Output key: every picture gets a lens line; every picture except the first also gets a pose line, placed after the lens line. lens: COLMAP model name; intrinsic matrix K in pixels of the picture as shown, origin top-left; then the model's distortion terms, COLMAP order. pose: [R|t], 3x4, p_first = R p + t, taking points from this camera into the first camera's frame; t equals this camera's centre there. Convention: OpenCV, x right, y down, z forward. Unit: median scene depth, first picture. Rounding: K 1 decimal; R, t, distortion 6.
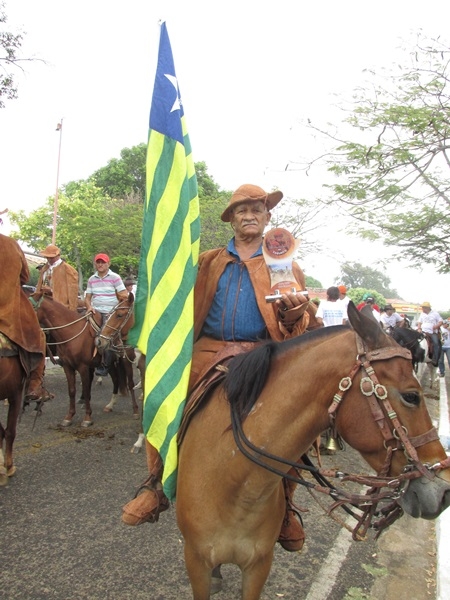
lens RADIAL K [[512.0, 0, 225.0], [0, 512.0, 300.0], [0, 0, 1]] dist [-0.009205, -0.003092]
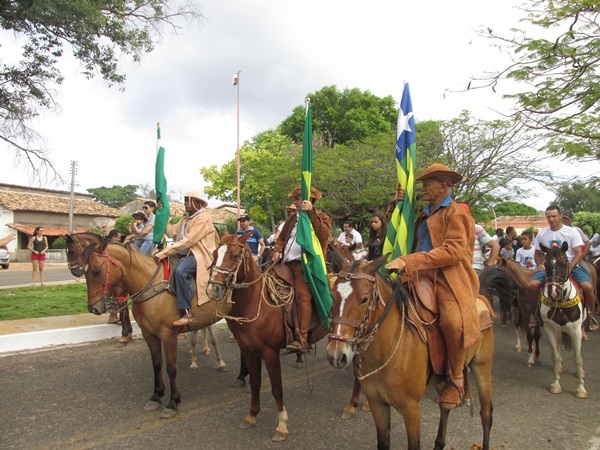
lens RADIAL K [[512.0, 0, 300.0], [0, 512.0, 225.0], [0, 0, 1]] dist [-0.009205, -0.003092]
pose [[0.965275, -0.082820, -0.247758, 0.022244], [0.074818, 0.996331, -0.041554, -0.000437], [0.250291, 0.021574, 0.967930, 0.037732]]
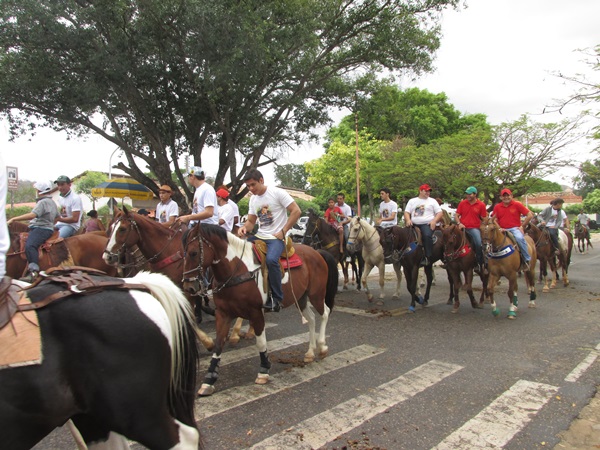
lens RADIAL K [[512.0, 0, 300.0], [0, 512.0, 225.0], [0, 0, 1]] dist [-0.009205, -0.003092]
pose [[0.956840, -0.084507, -0.278056, -0.085234], [0.087885, 0.996131, -0.000316, -0.014647], [0.277007, -0.024135, 0.960565, -0.266084]]
